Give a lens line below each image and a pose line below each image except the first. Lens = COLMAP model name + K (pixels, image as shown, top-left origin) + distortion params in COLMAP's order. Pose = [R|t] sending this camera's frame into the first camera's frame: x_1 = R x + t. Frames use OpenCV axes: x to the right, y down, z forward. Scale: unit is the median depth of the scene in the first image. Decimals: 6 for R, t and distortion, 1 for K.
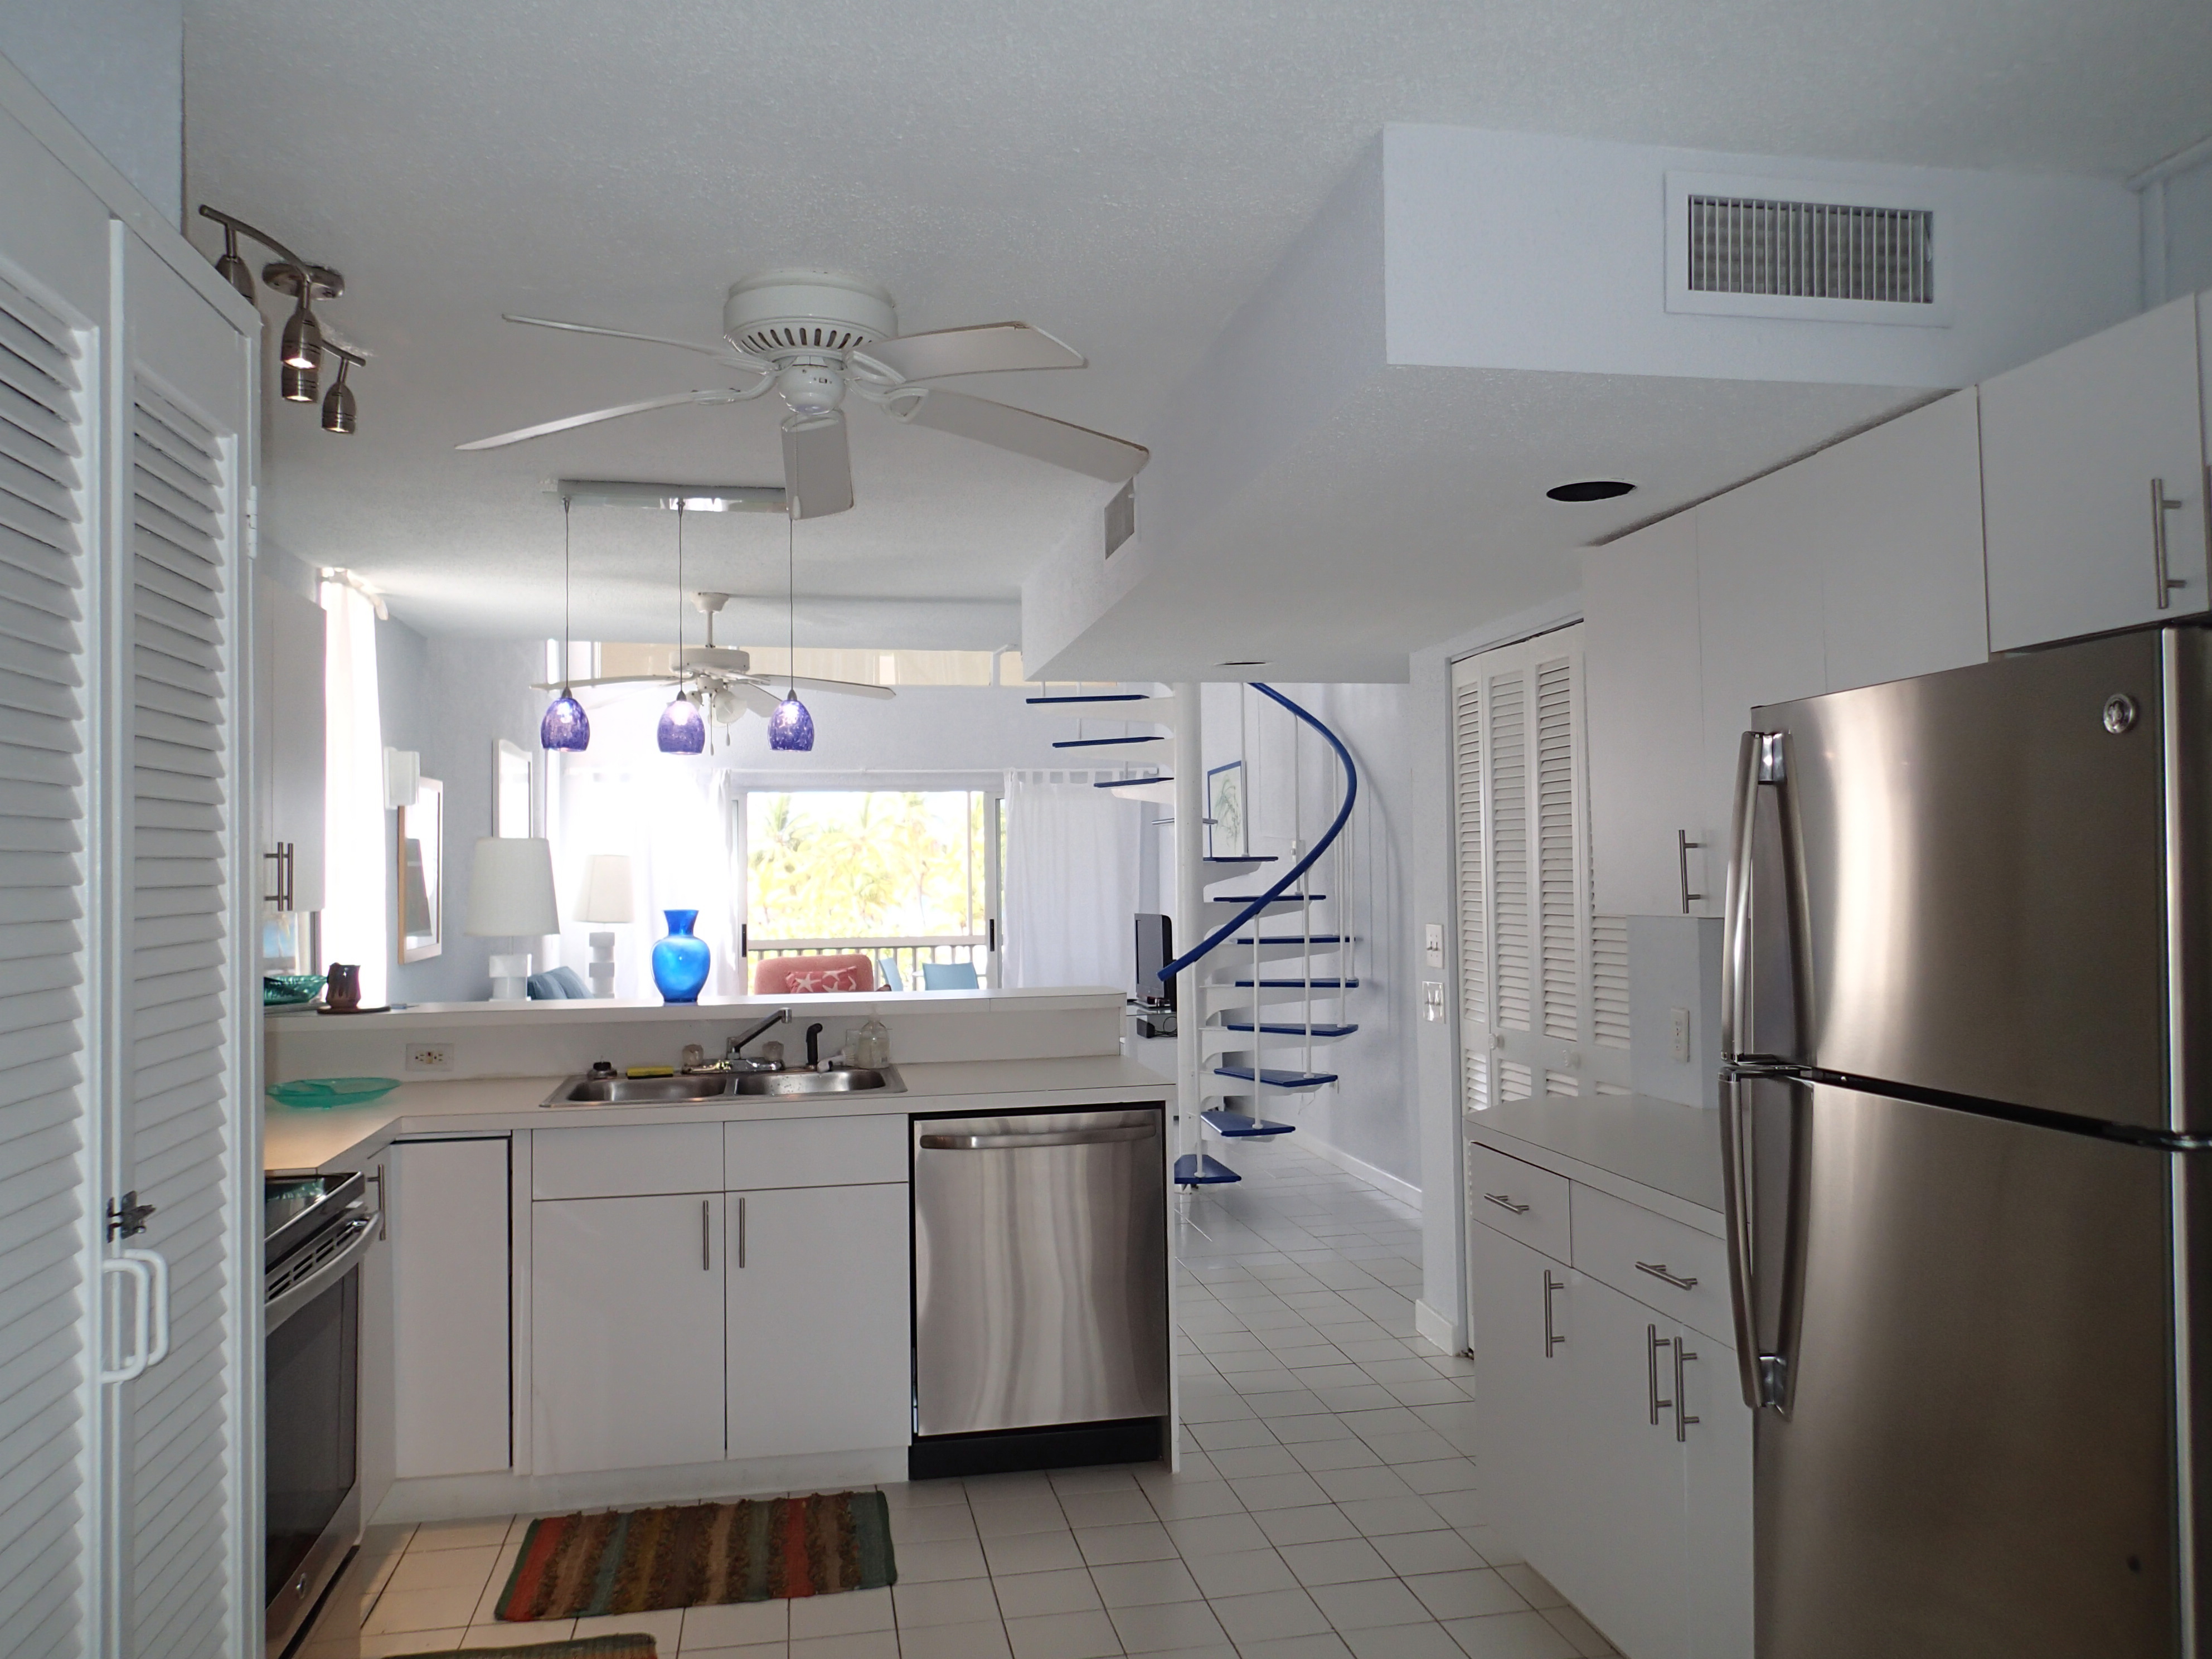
lens RADIAL K [[1670.7, 0, 1106.3], [0, 1670.7, 835.8], [0, 0, 1]] dist [-0.002455, -0.003430]
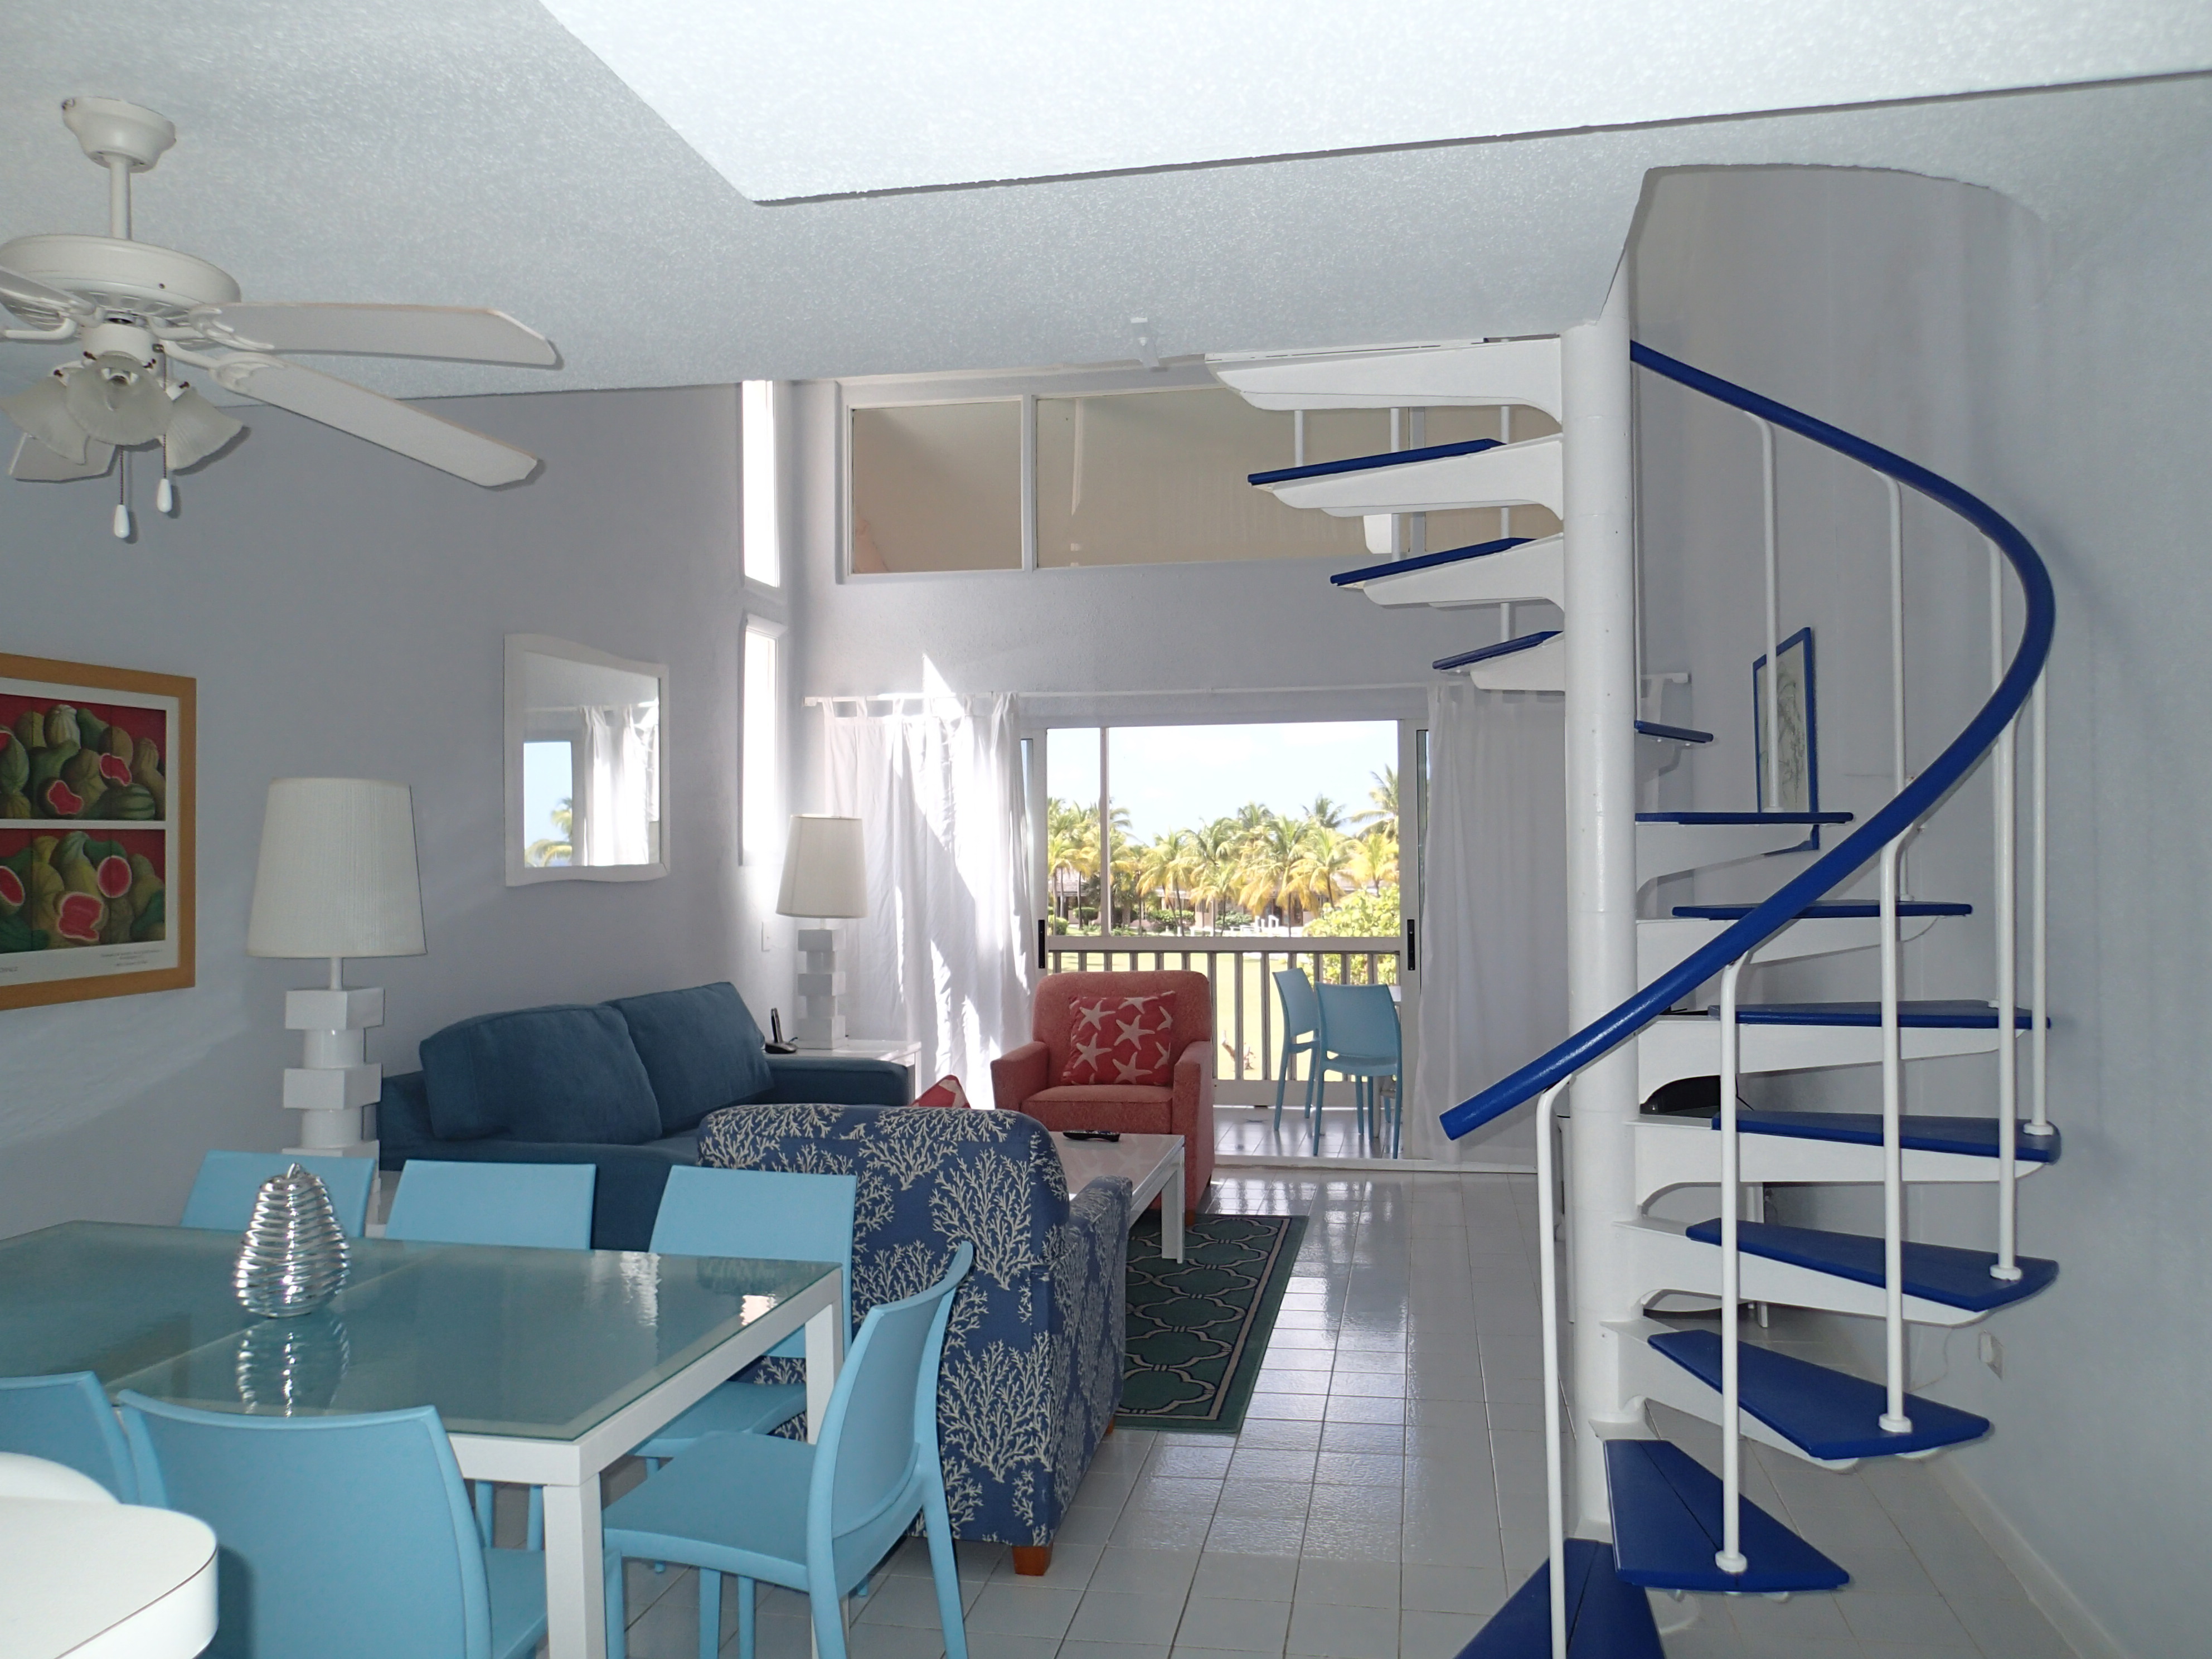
lens RADIAL K [[1670.7, 0, 1109.9], [0, 1670.7, 832.5], [0, 0, 1]] dist [-0.002455, -0.003430]
pose [[0.932326, -0.001746, -0.361614, 0.059144], [0.006238, 0.999917, 0.011255, 0.009581], [0.361565, -0.012749, 0.932260, 0.385590]]
